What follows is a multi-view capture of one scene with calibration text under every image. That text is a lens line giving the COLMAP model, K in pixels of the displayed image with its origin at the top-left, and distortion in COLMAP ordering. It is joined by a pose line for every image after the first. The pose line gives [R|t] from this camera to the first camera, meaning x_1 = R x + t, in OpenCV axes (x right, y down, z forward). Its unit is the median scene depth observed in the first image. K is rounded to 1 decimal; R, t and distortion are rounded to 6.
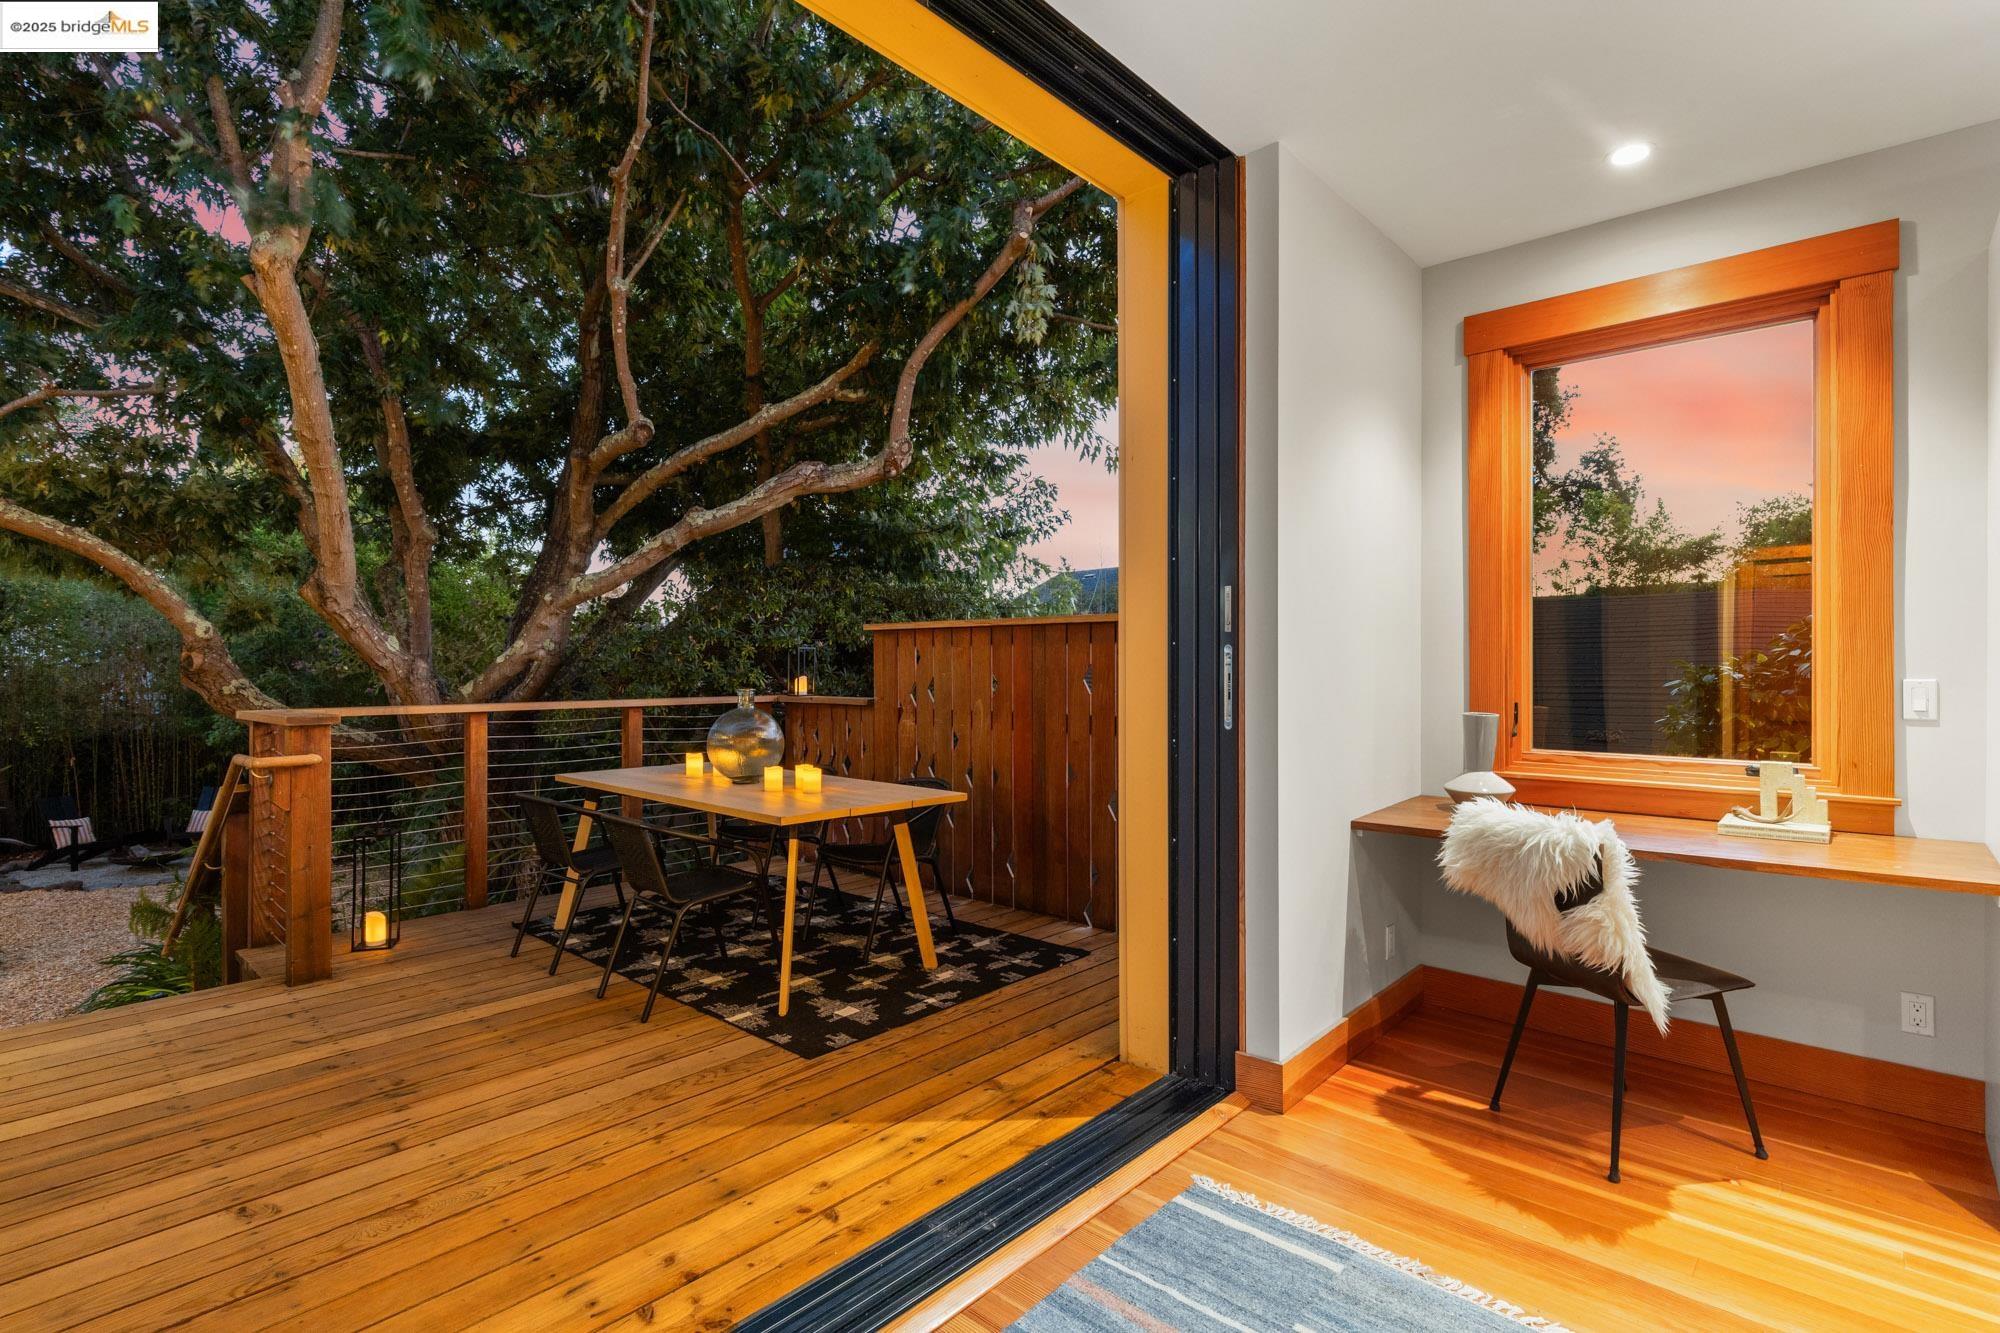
lens RADIAL K [[947.9, 0, 1009.2], [0, 947.9, 664.5], [0, 0, 1]] dist [-0.009361, 0.002318]
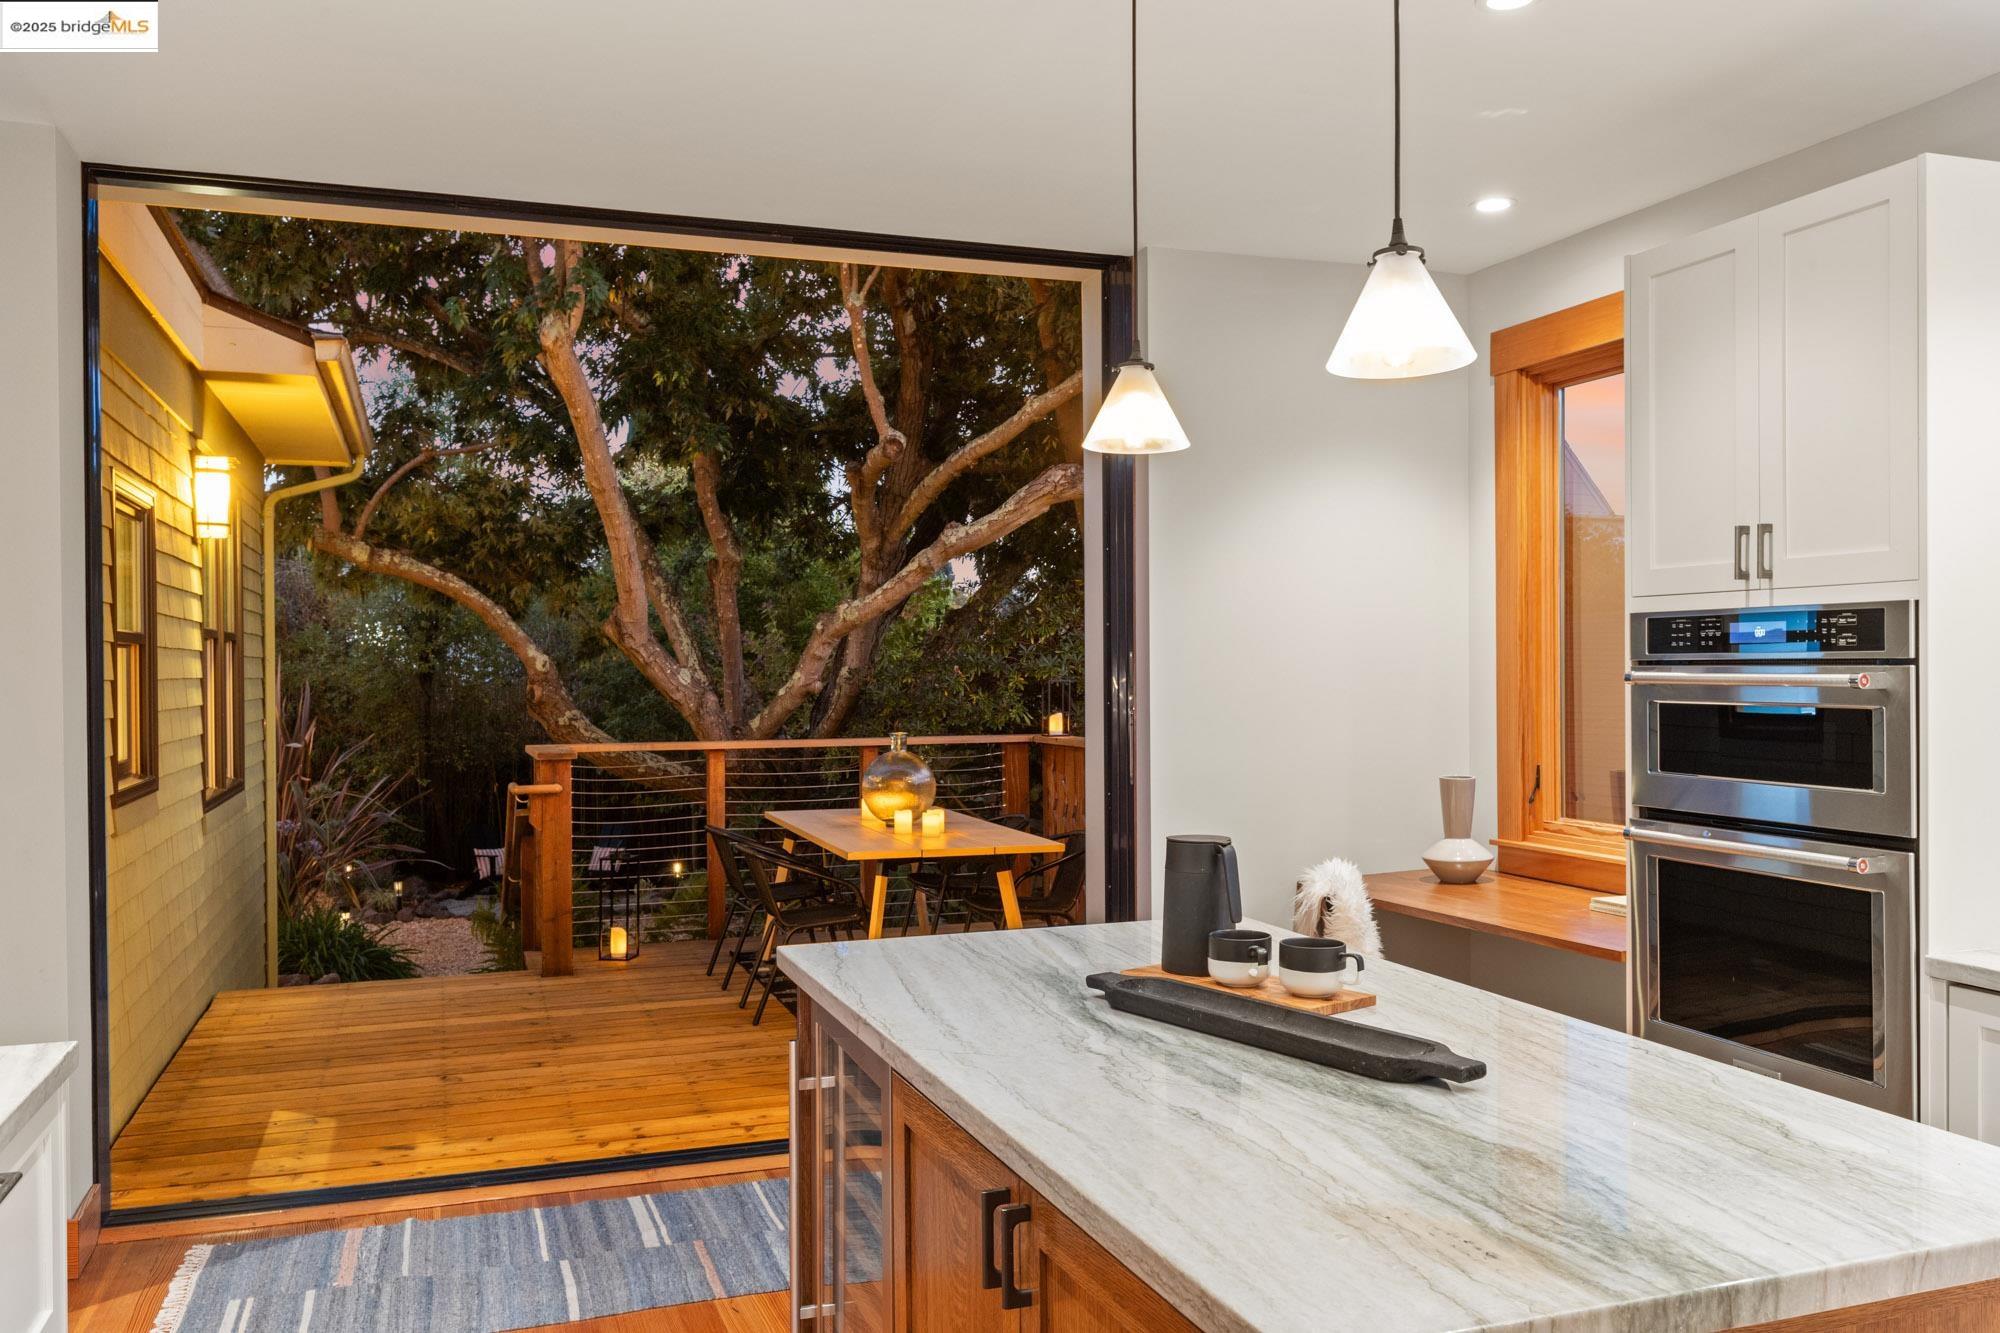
lens RADIAL K [[1576.0, 0, 1009.6], [0, 1576.0, 681.1], [0, 0, 1]] dist [0.006469, -0.014391]
pose [[0.879671, -0.000613, -0.475583, 0.537961], [0.005252, 0.999951, 0.008426, -0.036809], [0.475554, -0.009910, 0.879631, -0.360832]]
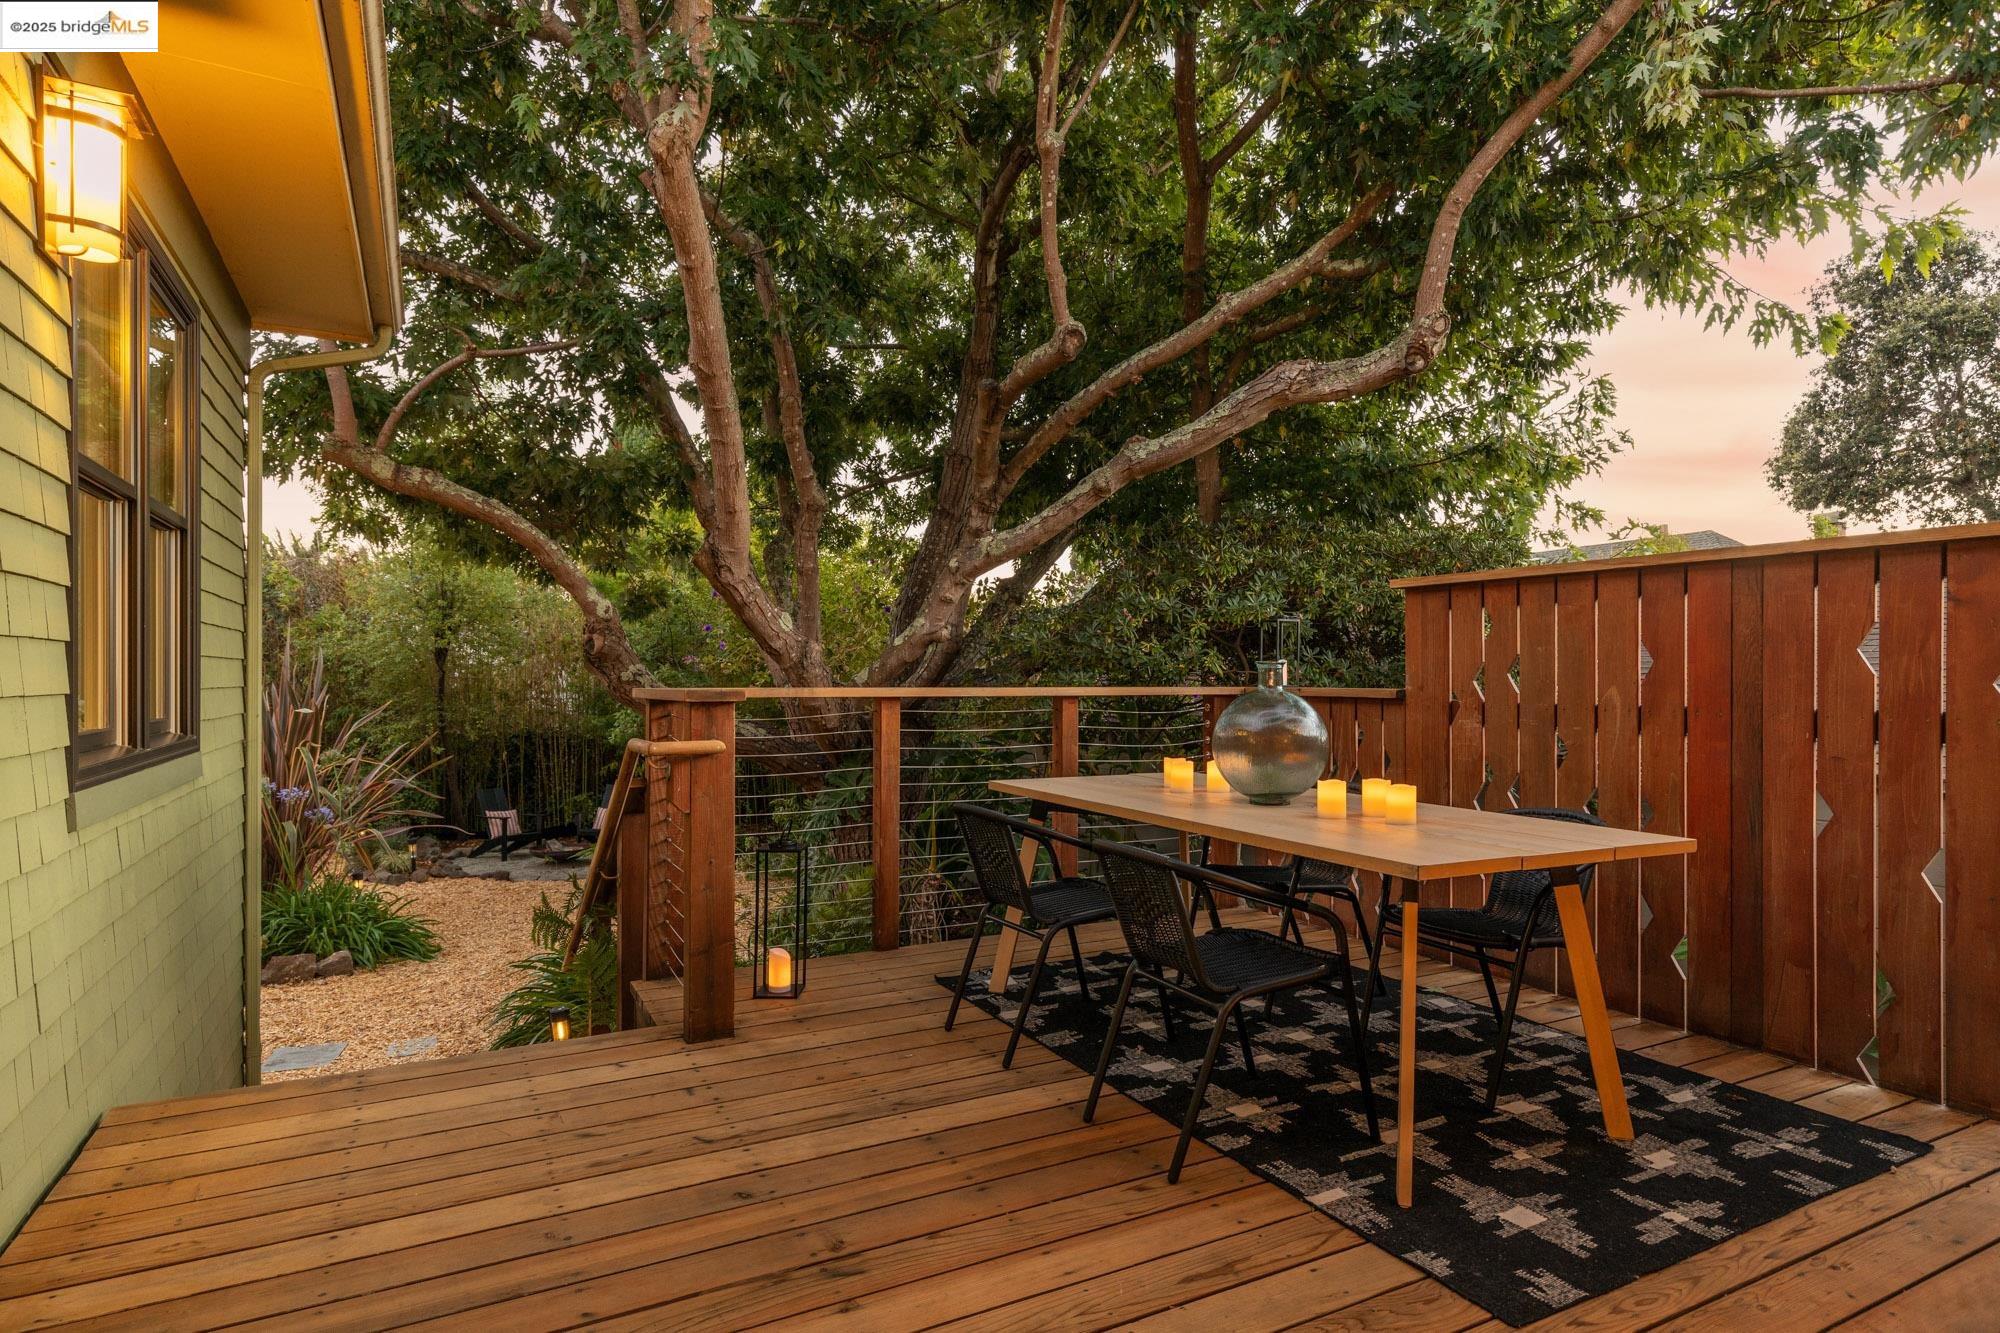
lens RADIAL K [[1069.9, 0, 1008.6], [0, 1069.9, 677.9], [0, 0, 1]] dist [0.003328, -0.001489]
pose [[0.939111, 0.004876, -0.343579, -0.167251], [-0.004438, 0.999988, 0.002061, 0.032079], [0.343585, -0.000411, 0.939122, 0.206385]]
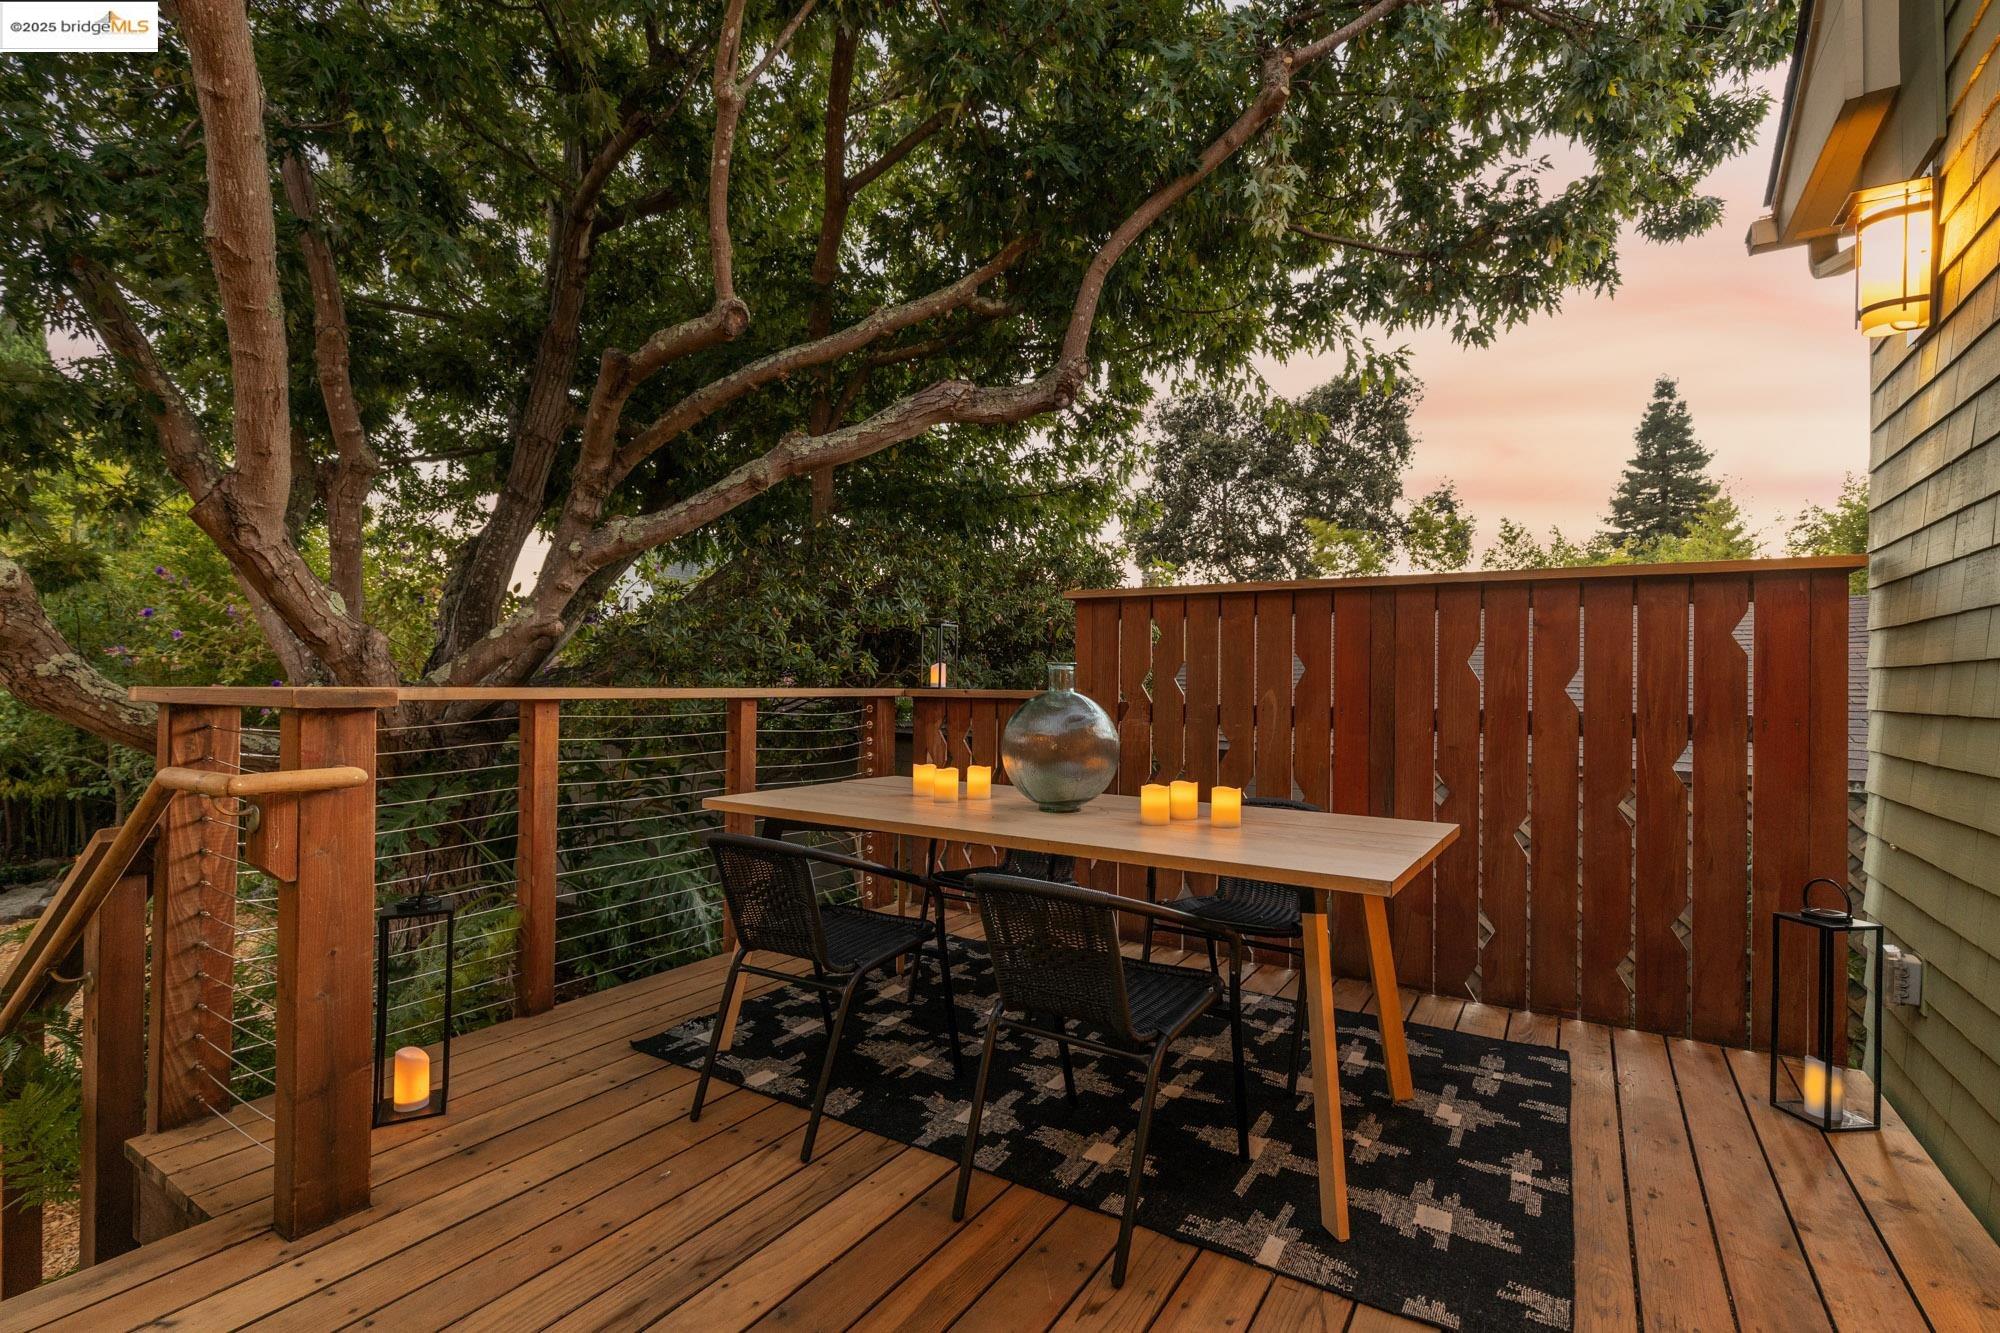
lens RADIAL K [[898.5, 0, 1010.6], [0, 898.5, 678.0], [0, 0, 1]] dist [0.000512, -0.001141]
pose [[0.985182, 0.014338, 0.170912, -0.358619], [-0.013624, 0.999893, -0.005350, 0.034792], [-0.170970, 0.002943, 0.985272, 0.356501]]
